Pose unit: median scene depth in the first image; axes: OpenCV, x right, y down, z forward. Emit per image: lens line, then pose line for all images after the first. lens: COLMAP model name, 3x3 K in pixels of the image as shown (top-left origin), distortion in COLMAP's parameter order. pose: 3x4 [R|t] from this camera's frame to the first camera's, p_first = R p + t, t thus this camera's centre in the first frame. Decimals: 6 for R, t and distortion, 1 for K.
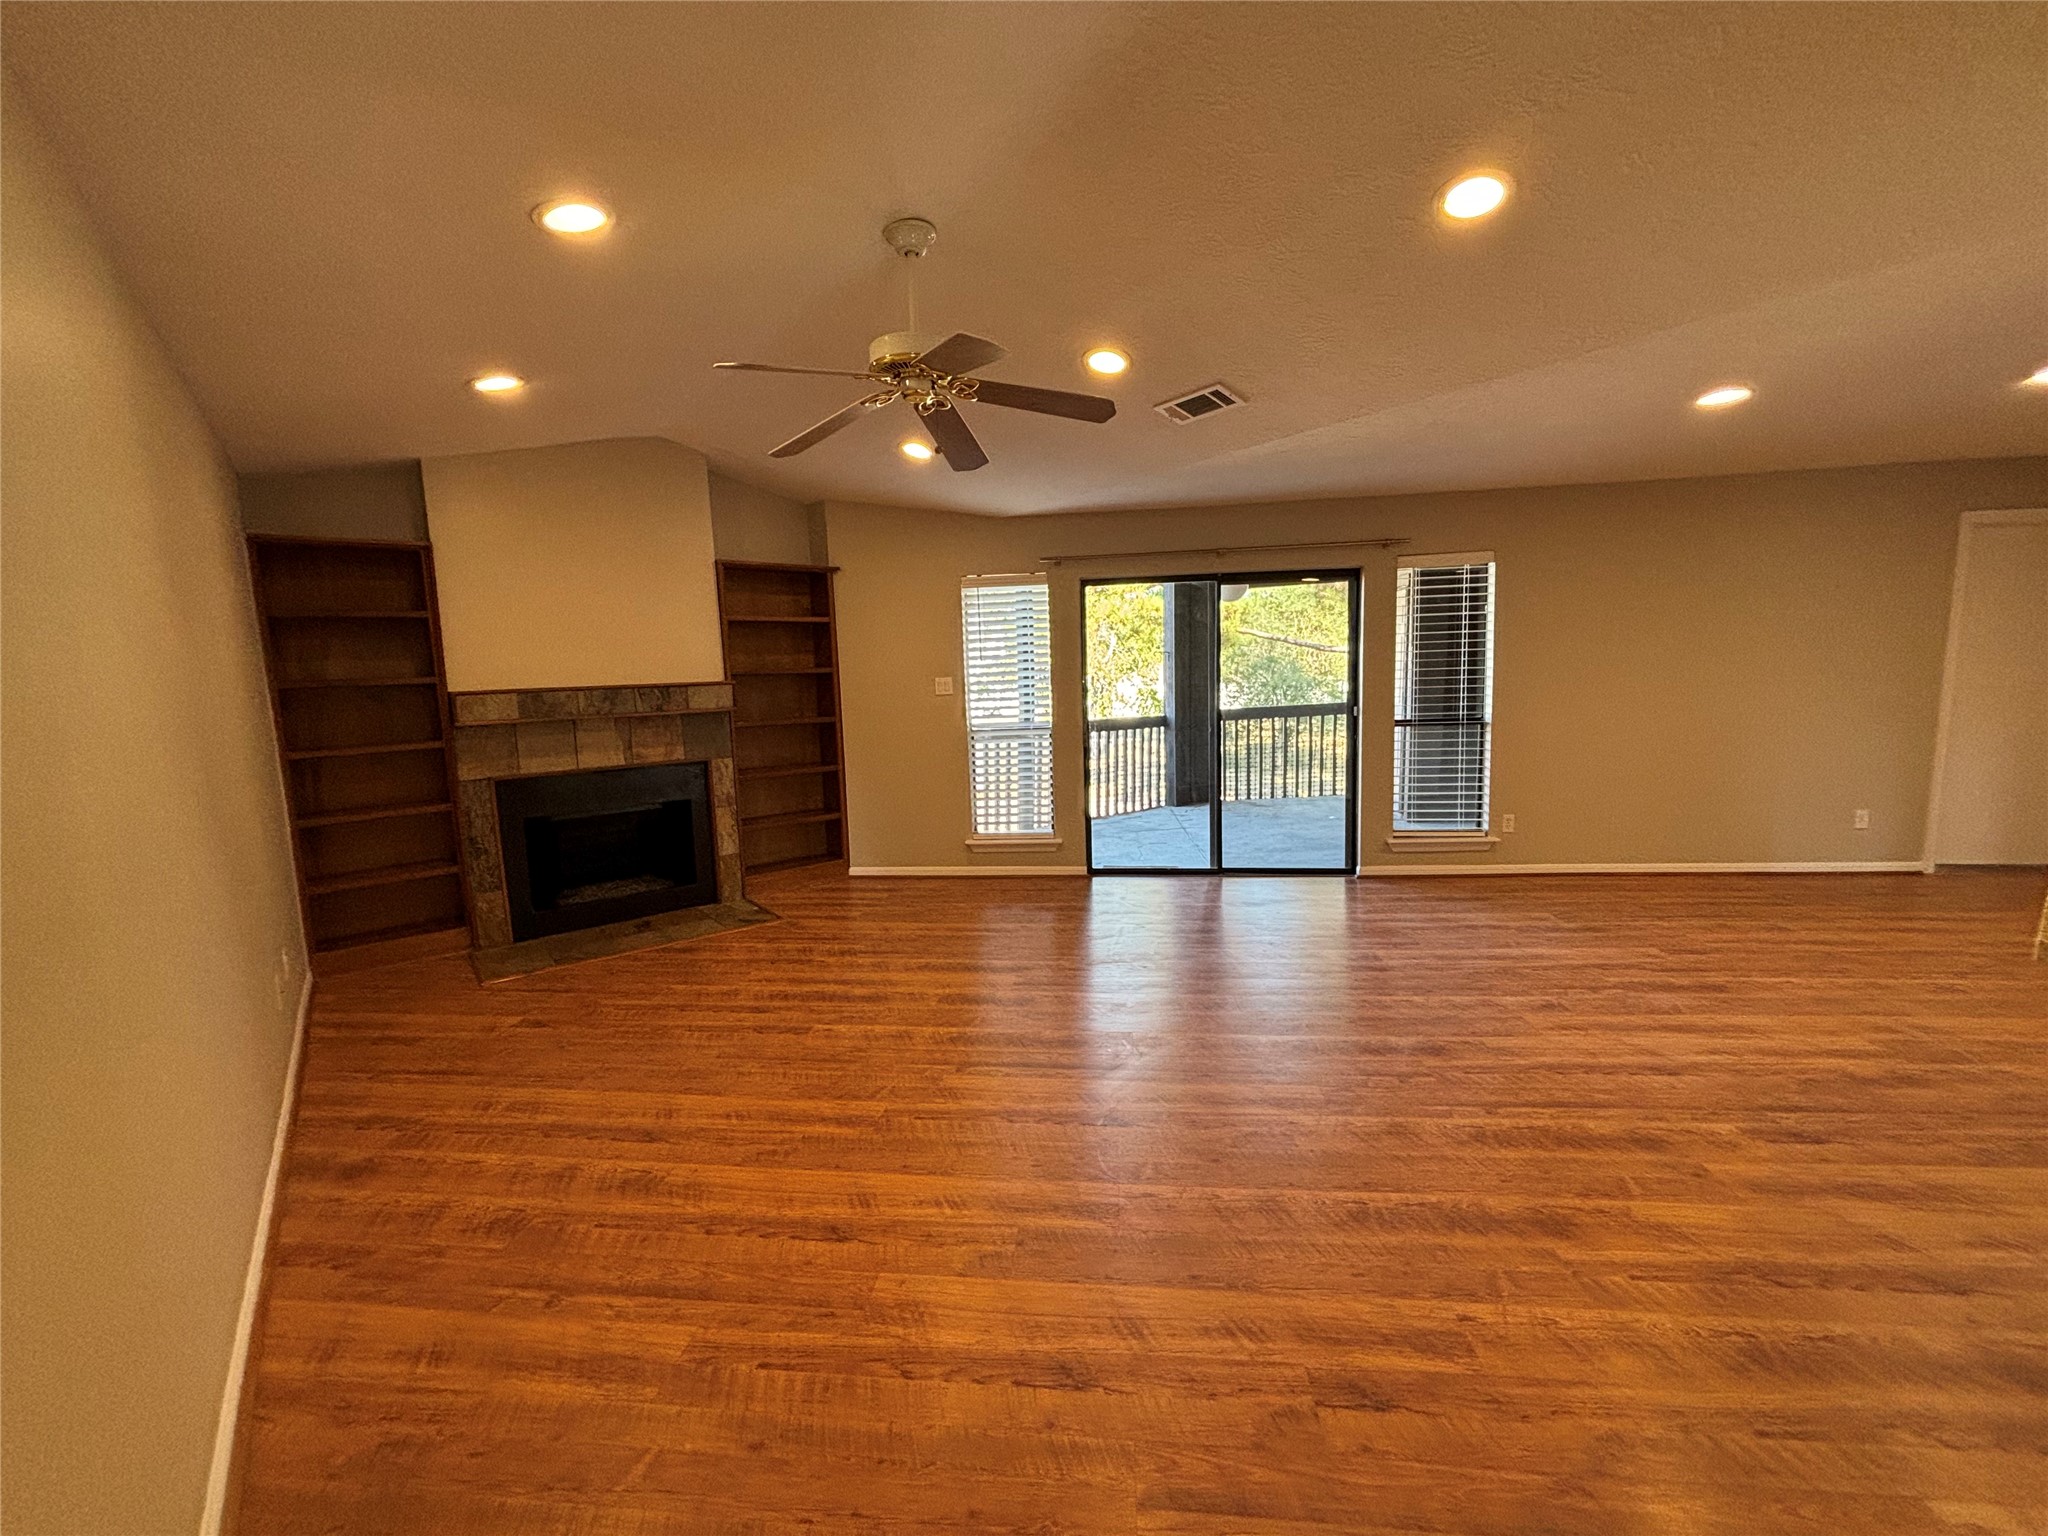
lens RADIAL K [[823.4, 0, 1024.3], [0, 823.4, 765.8], [0, 0, 1]] dist [0.010263, -0.000130]
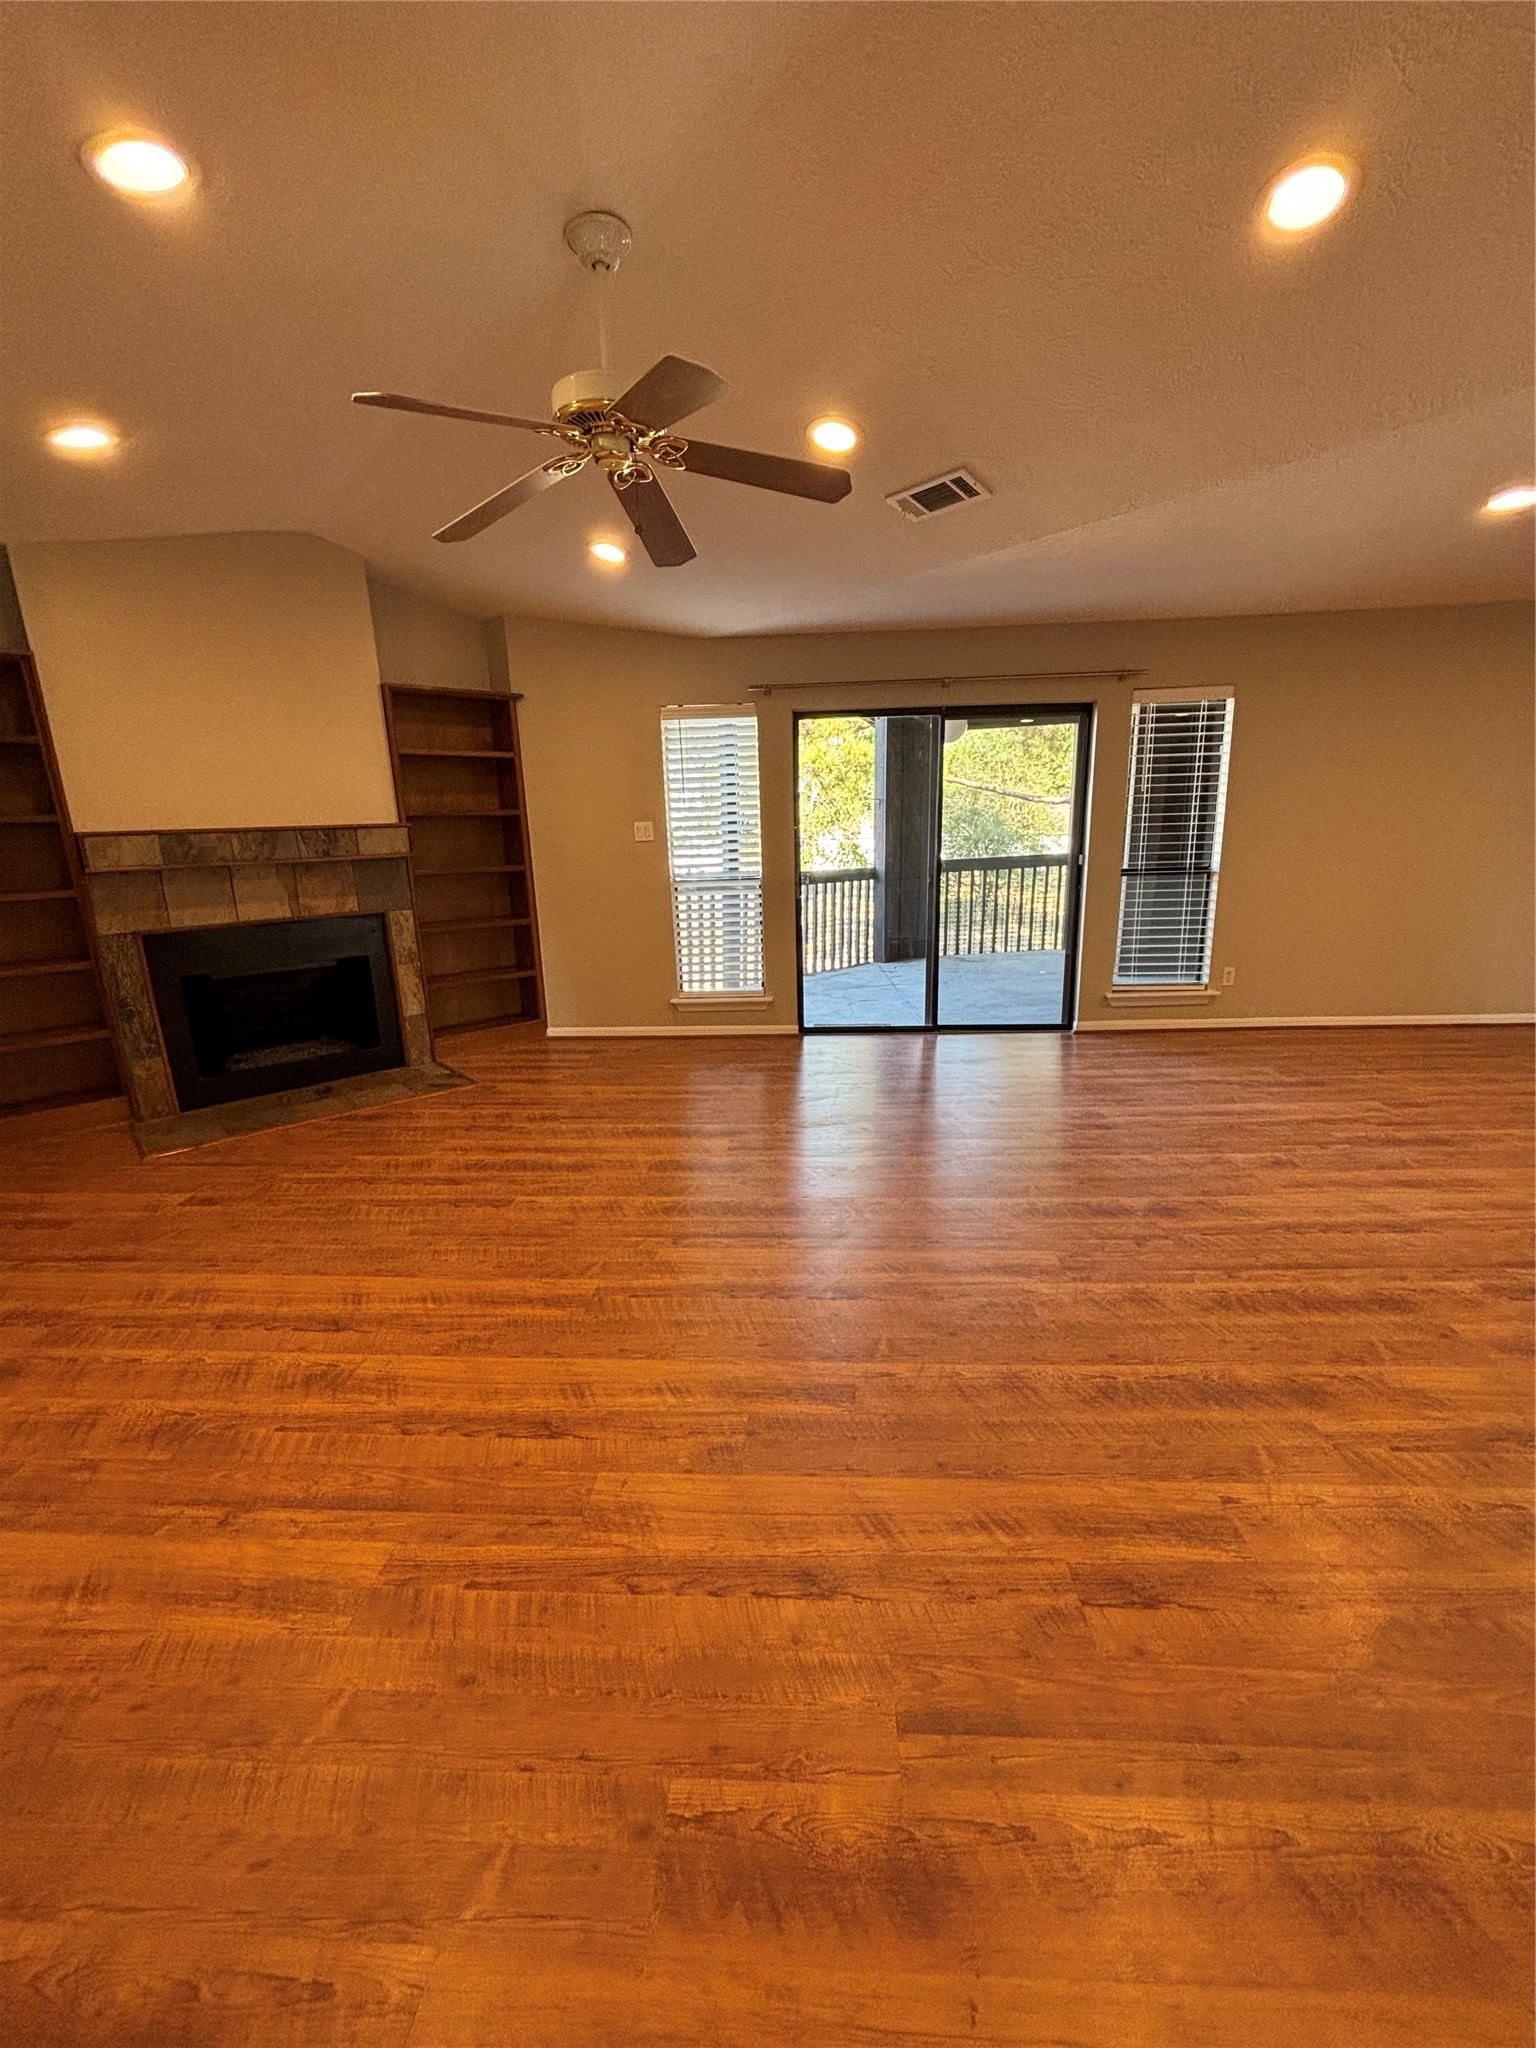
lens RADIAL K [[823.4, 0, 768.0], [0, 823.4, 1024.0], [0, 0, 1]] dist [0.010263, -0.000130]
pose [[0.998385, -0.008848, 0.056113, -0.023626], [0.001916, 0.992478, 0.122411, 0.007961], [-0.056774, -0.122105, 0.990892, 0.098703]]
